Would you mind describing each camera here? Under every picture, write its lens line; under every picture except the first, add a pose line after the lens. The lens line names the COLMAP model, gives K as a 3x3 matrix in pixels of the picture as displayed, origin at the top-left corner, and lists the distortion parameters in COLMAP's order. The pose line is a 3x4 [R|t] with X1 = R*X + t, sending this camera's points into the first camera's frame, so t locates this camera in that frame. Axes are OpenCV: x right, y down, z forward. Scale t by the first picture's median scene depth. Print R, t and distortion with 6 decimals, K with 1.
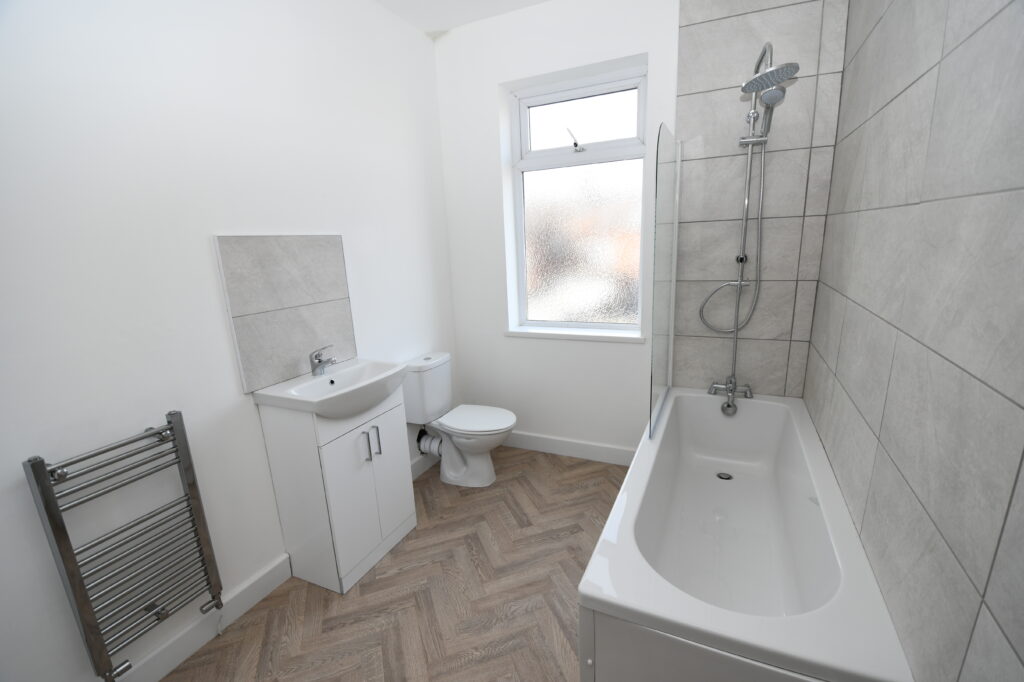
lens RADIAL K [[454.6, 0, 512.0], [0, 454.6, 341.0], [0, 0, 1]] dist [0.014414, -0.000449]
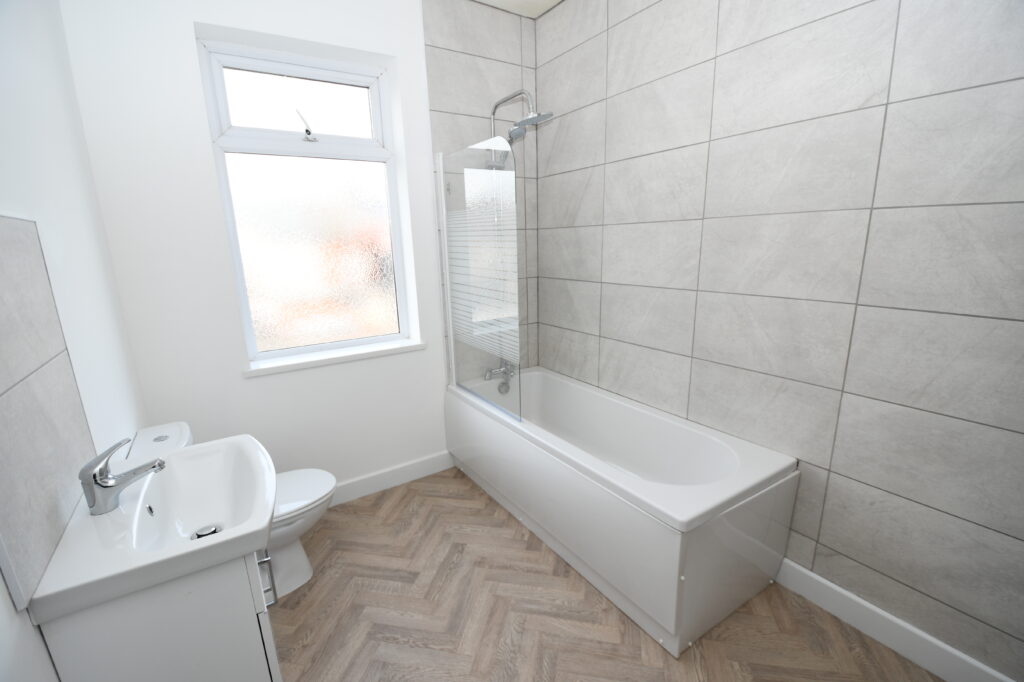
lens RADIAL K [[456.0, 0, 514.2], [0, 456.0, 347.6], [0, 0, 1]] dist [0.002483, -0.000199]
pose [[0.525009, -0.168763, 0.834197, -0.513380], [0.194395, 0.978013, 0.075513, -0.041165], [-0.828599, 0.122518, 0.546272, 0.334967]]
